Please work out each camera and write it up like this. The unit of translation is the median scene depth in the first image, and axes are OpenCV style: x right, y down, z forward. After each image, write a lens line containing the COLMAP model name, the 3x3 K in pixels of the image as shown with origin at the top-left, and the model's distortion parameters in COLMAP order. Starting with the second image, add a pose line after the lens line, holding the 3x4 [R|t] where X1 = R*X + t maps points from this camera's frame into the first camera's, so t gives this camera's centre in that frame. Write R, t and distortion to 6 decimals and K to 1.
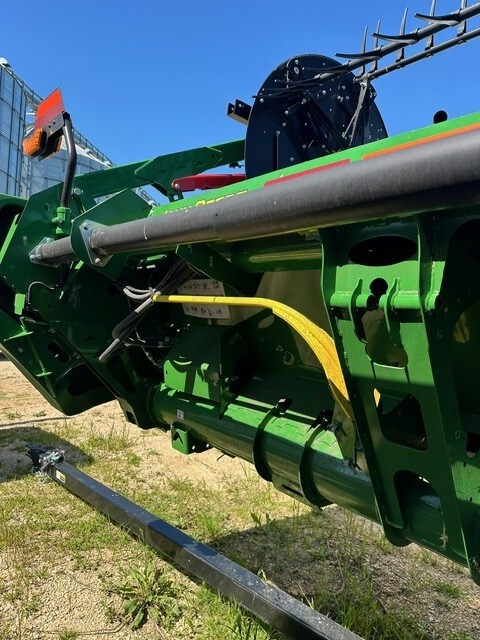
lens RADIAL K [[492.0, 0, 238.7], [0, 492.0, 309.7], [0, 0, 1]] dist [-0.005328, -0.002174]
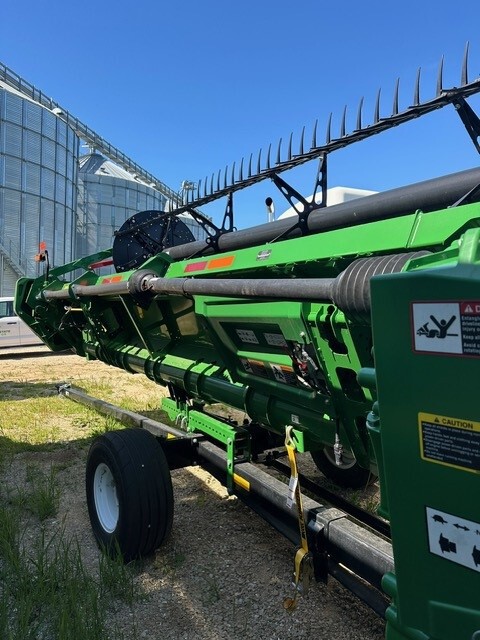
lens RADIAL K [[479.0, 0, 238.7], [0, 479.0, 307.1], [0, 0, 1]] dist [0.004253, 0.000960]
pose [[0.992805, -0.045049, -0.110942, 0.467813], [0.043699, 0.998938, -0.014572, 0.020228], [0.111480, 0.009619, 0.993720, -0.742041]]
